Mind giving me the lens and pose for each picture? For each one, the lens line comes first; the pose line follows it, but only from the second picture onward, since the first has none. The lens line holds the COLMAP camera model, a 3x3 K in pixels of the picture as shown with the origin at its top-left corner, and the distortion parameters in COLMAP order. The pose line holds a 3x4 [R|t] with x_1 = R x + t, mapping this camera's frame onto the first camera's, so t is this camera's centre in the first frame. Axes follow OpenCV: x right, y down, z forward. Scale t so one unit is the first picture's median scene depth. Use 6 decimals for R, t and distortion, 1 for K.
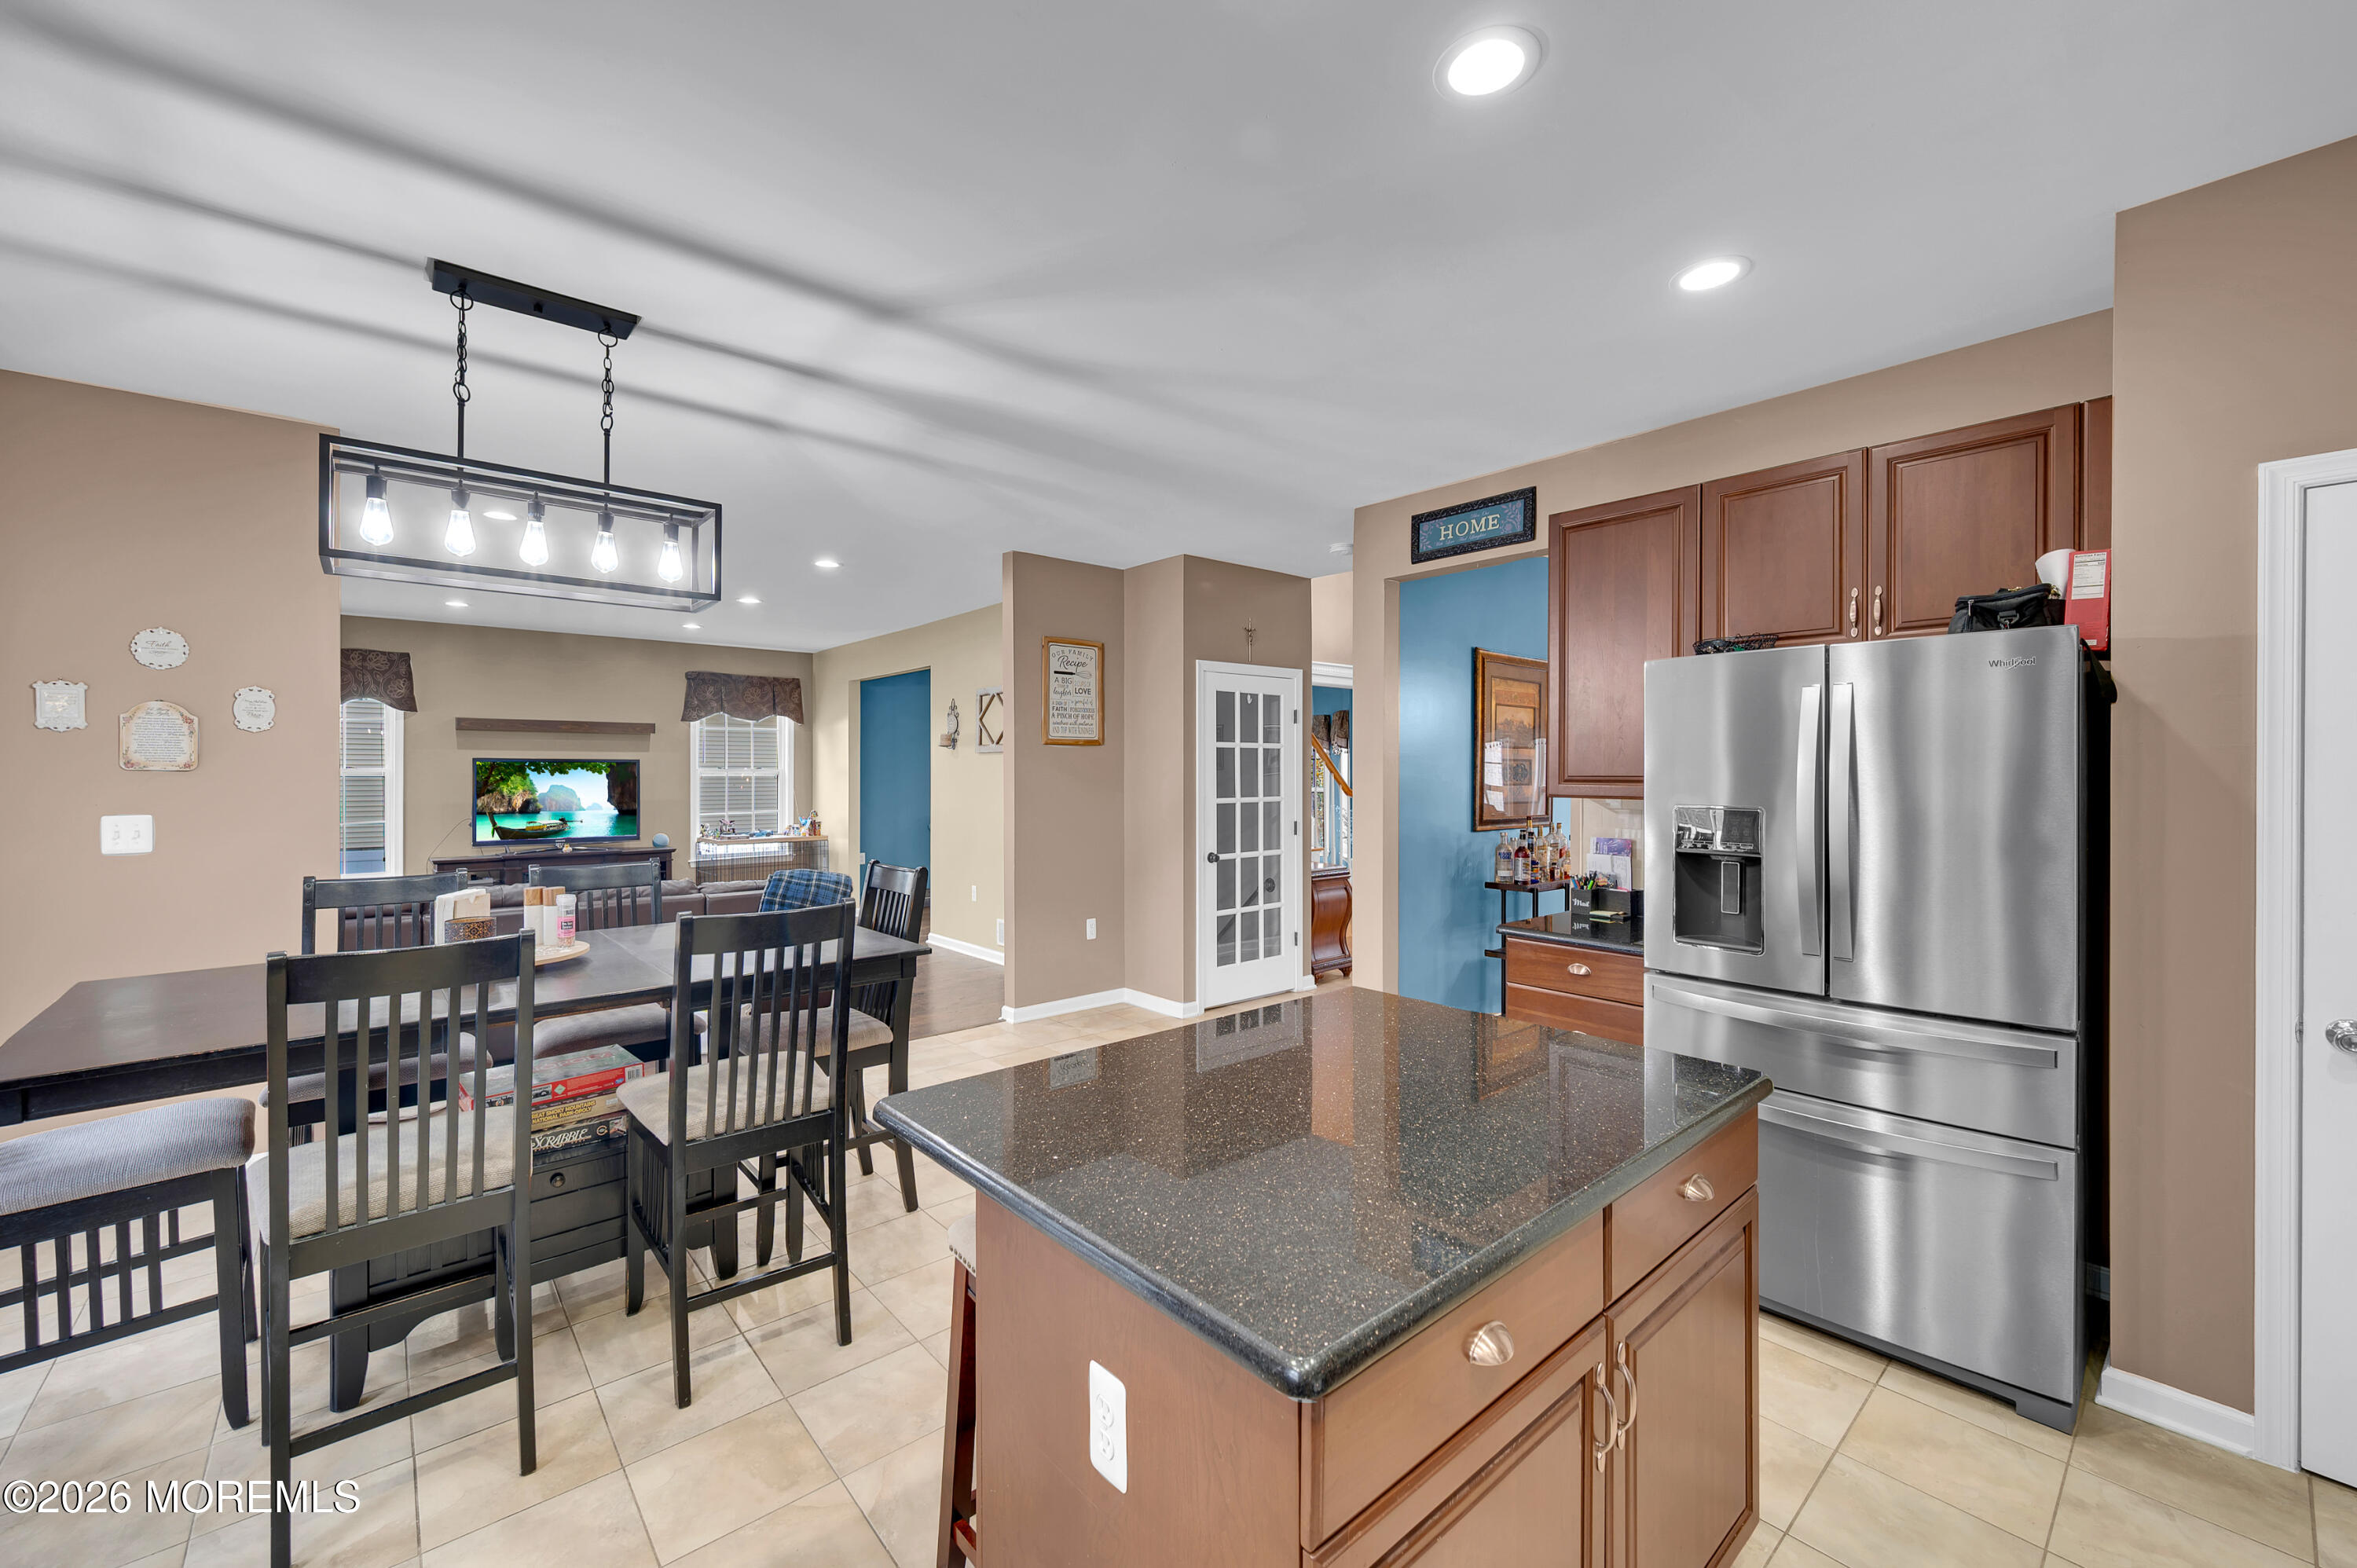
lens RADIAL K [[938.2, 0, 1180.5], [0, 938.2, 787.0], [0, 0, 1]] dist [-0.000675, -0.000108]
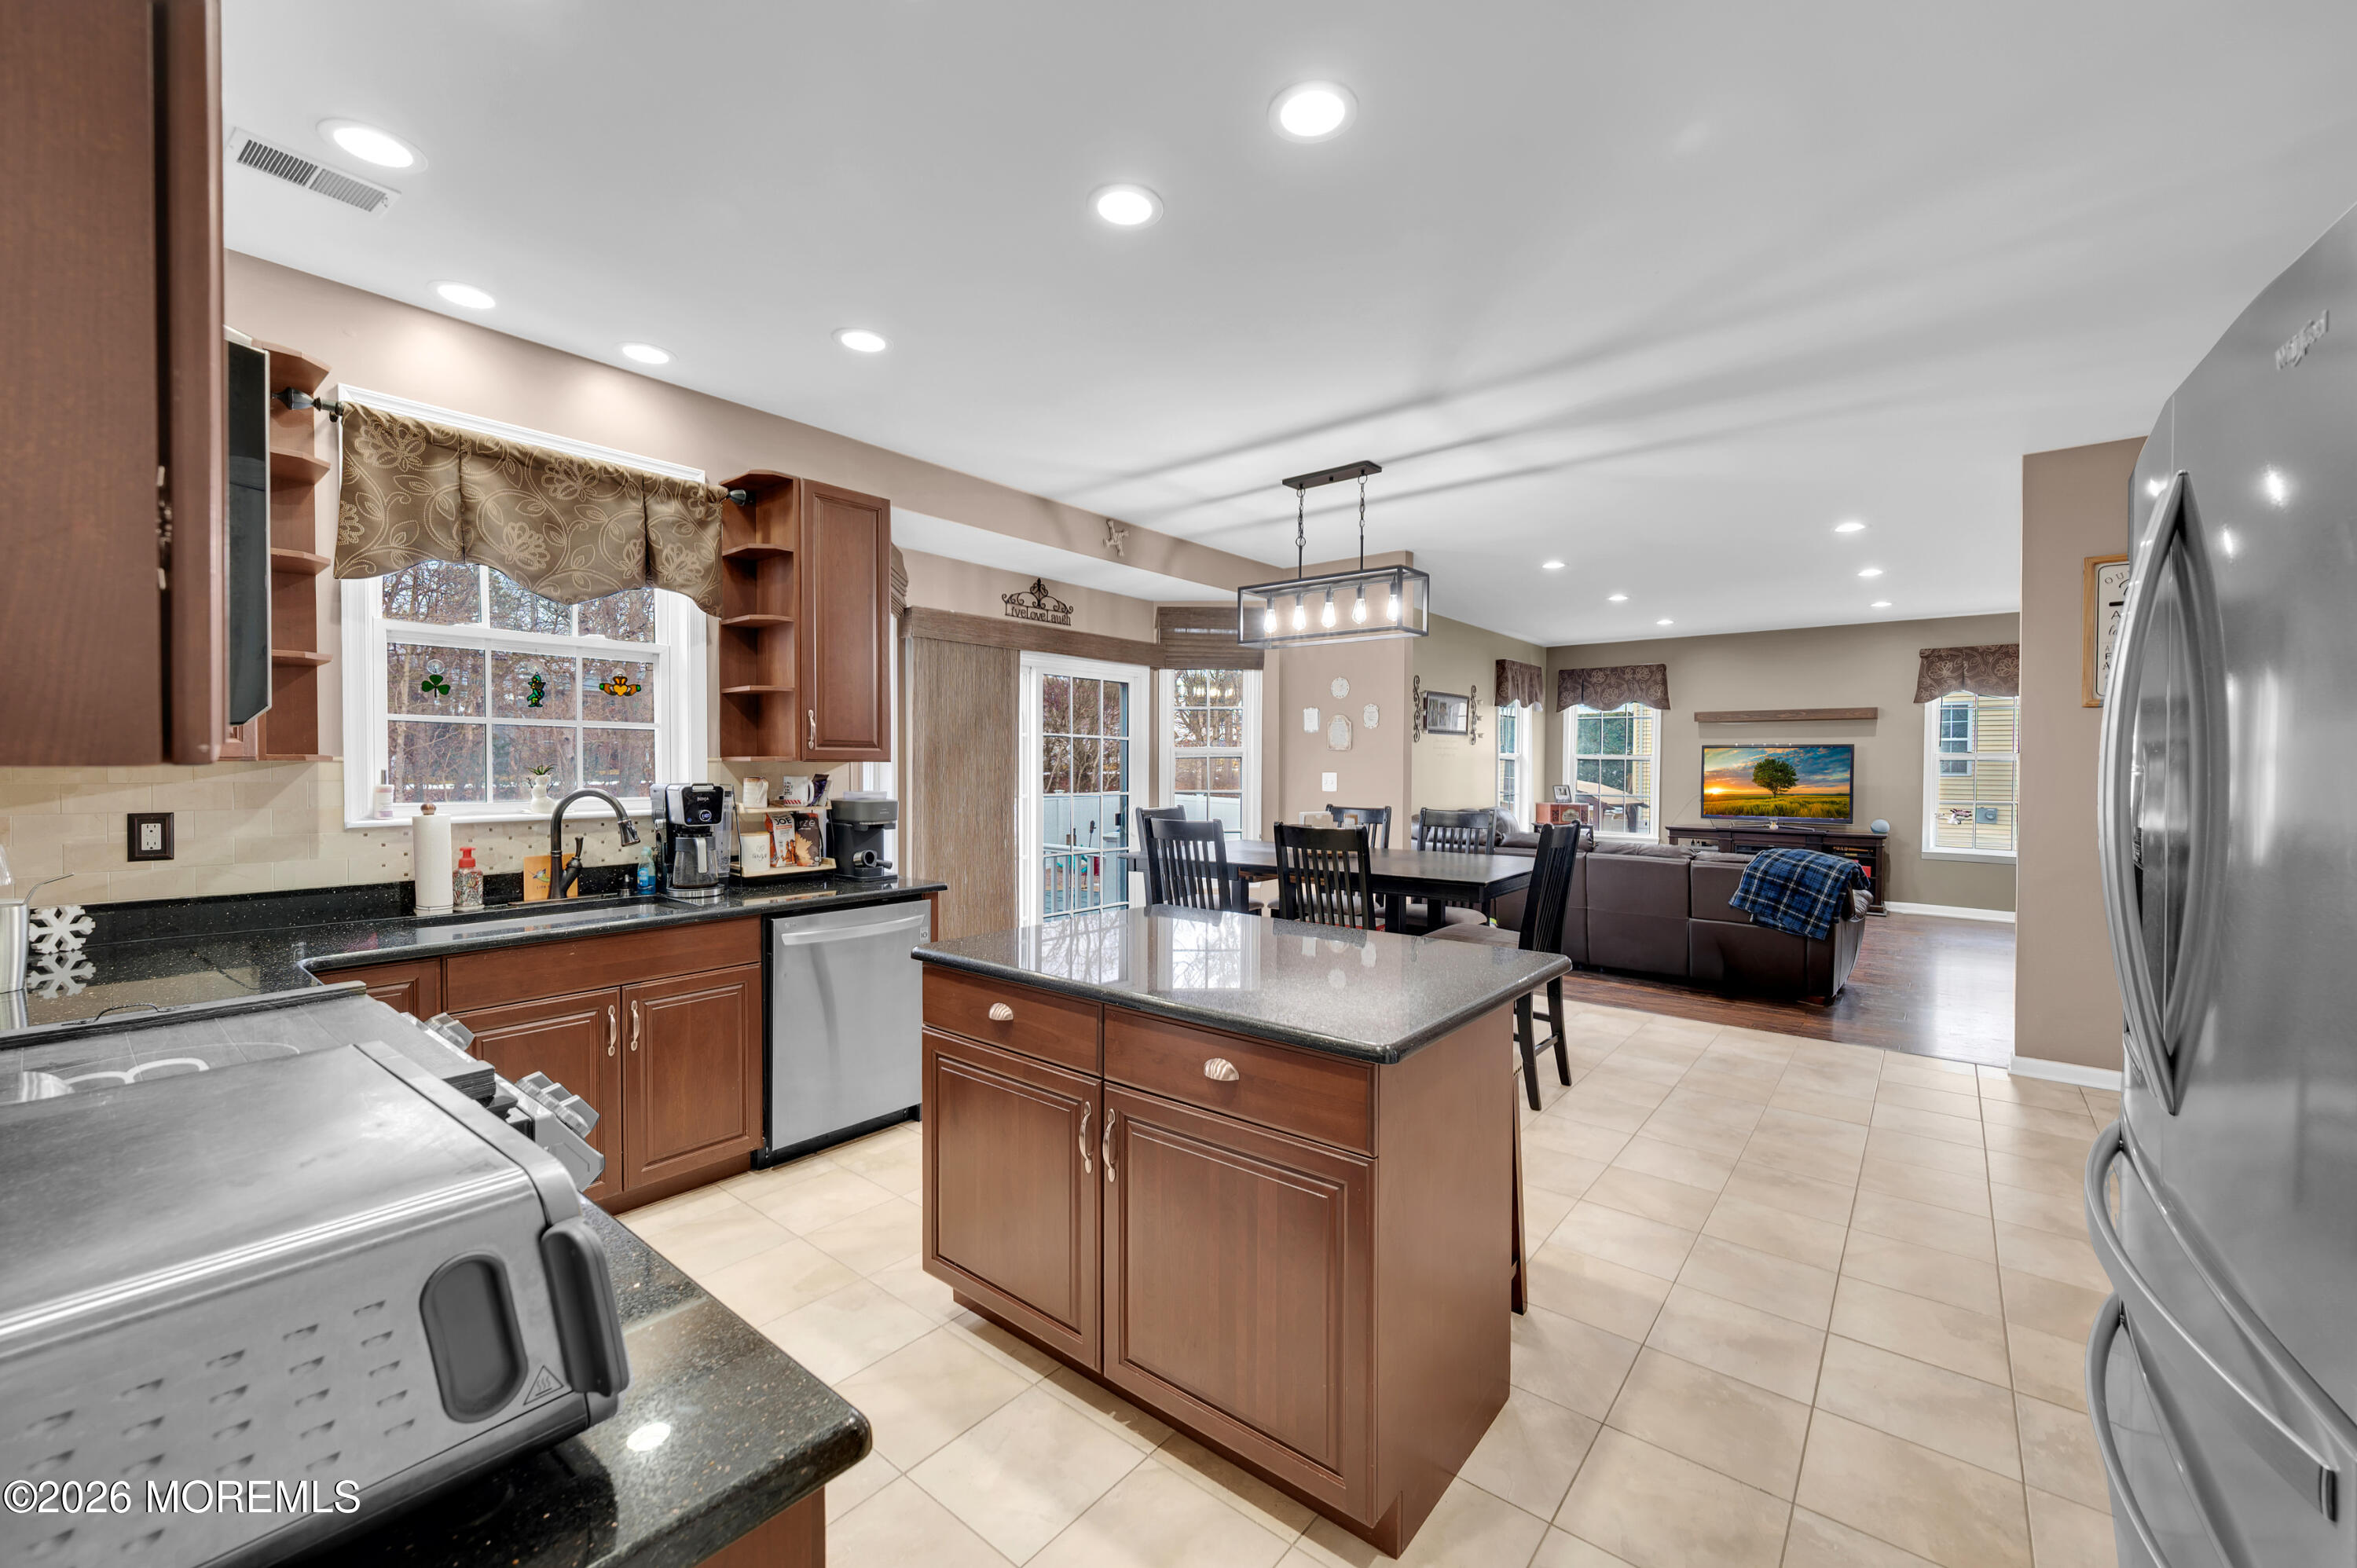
lens RADIAL K [[922.1, 0, 1182.6], [0, 922.1, 777.1], [0, 0, 1]] dist [-0.002176, -0.000140]
pose [[0.166324, 0.013847, -0.985974, 0.672641], [-0.018596, 0.999768, 0.010904, 0.020779], [0.985896, 0.016522, 0.166543, 0.313512]]
